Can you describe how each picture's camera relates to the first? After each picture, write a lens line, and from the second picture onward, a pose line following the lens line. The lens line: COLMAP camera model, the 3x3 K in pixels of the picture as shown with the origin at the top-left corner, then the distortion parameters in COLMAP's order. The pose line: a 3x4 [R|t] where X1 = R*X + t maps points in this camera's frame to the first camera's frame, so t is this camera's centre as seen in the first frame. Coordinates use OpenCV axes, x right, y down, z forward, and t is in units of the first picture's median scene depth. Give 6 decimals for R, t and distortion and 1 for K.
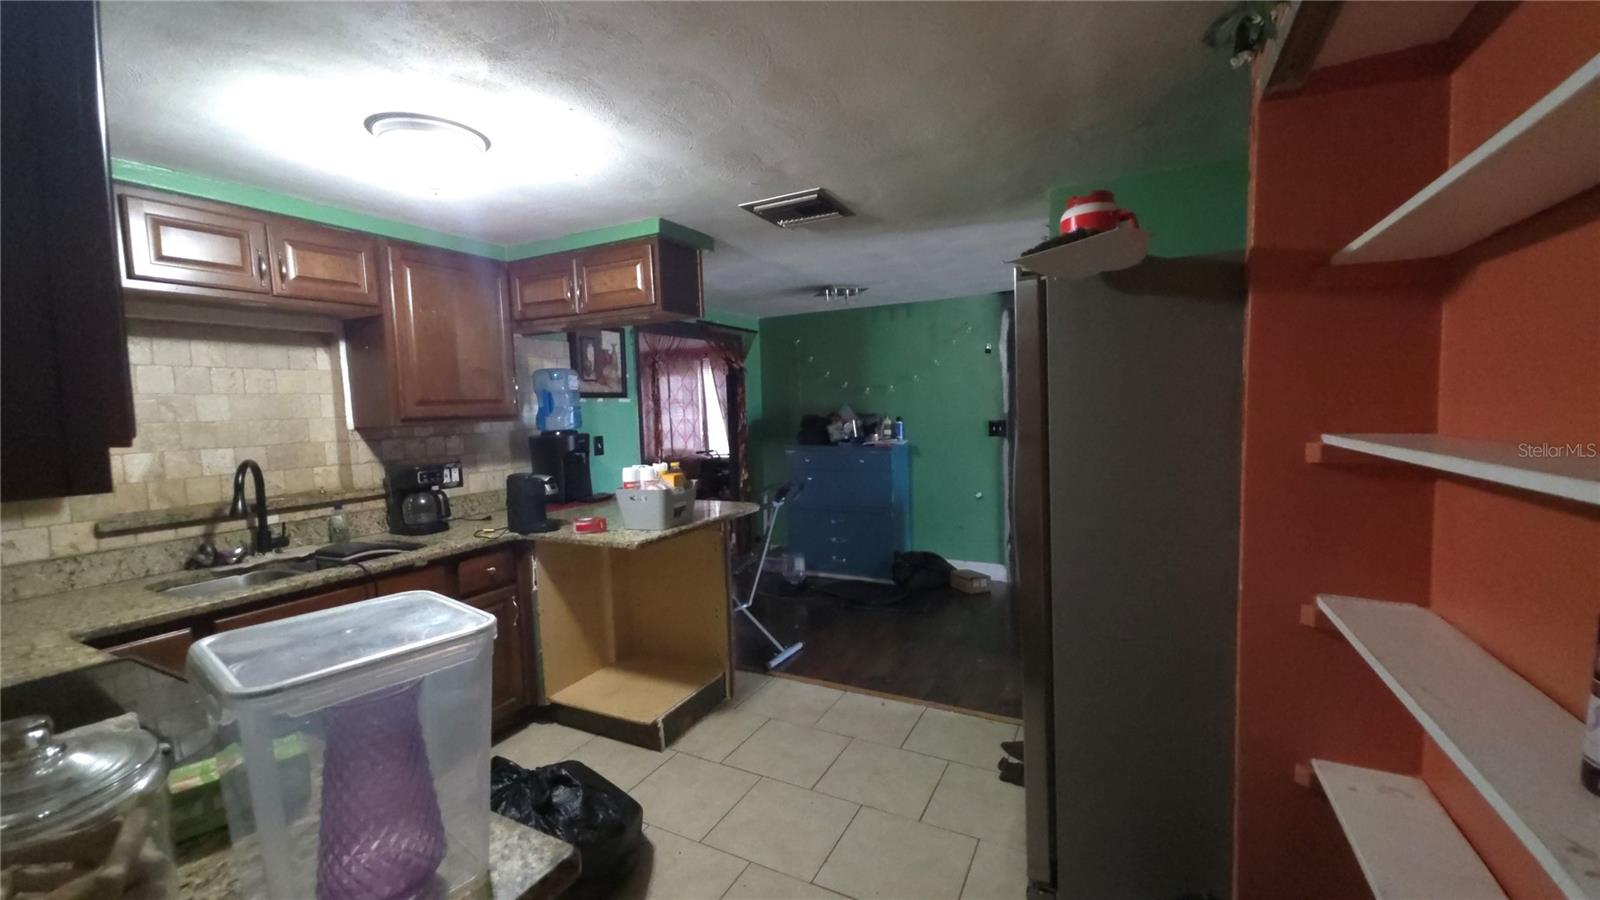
lens RADIAL K [[629.0, 0, 803.8], [0, 629.0, 444.8], [0, 0, 1]] dist [0.000711, 0.000094]
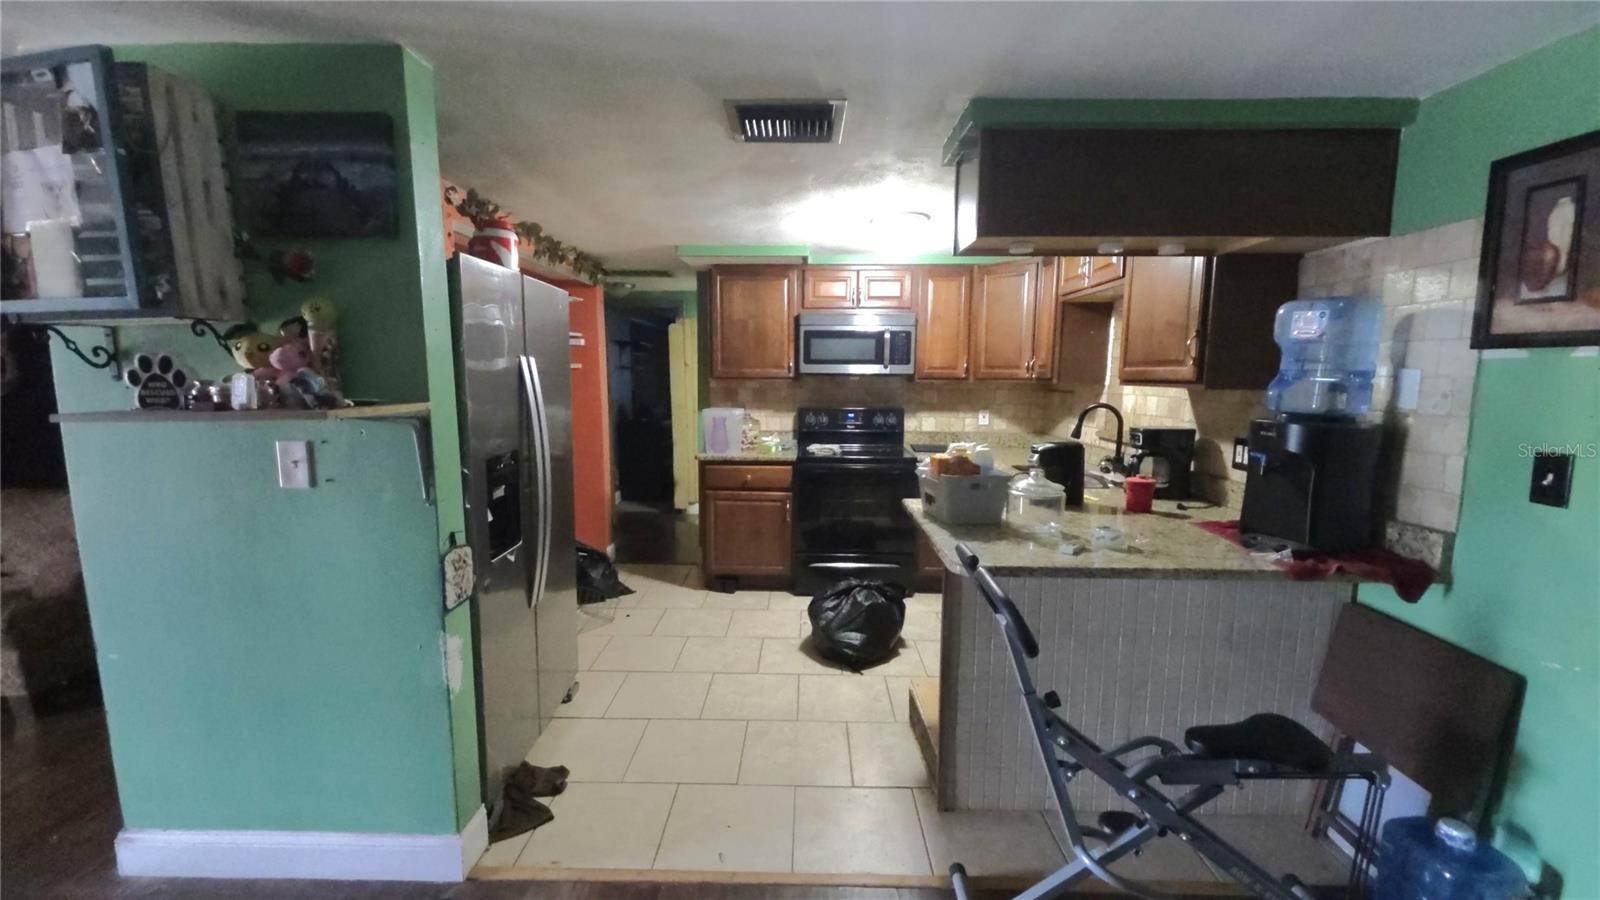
lens RADIAL K [[629.0, 0, 800.7], [0, 629.0, 454.0], [0, 0, 1]] dist [0.000711, 0.000094]
pose [[-0.894712, 0.077153, -0.439929, 0.334899], [-0.012948, 0.980073, 0.198214, -0.120555], [0.446456, 0.183041, -0.875884, 1.687624]]
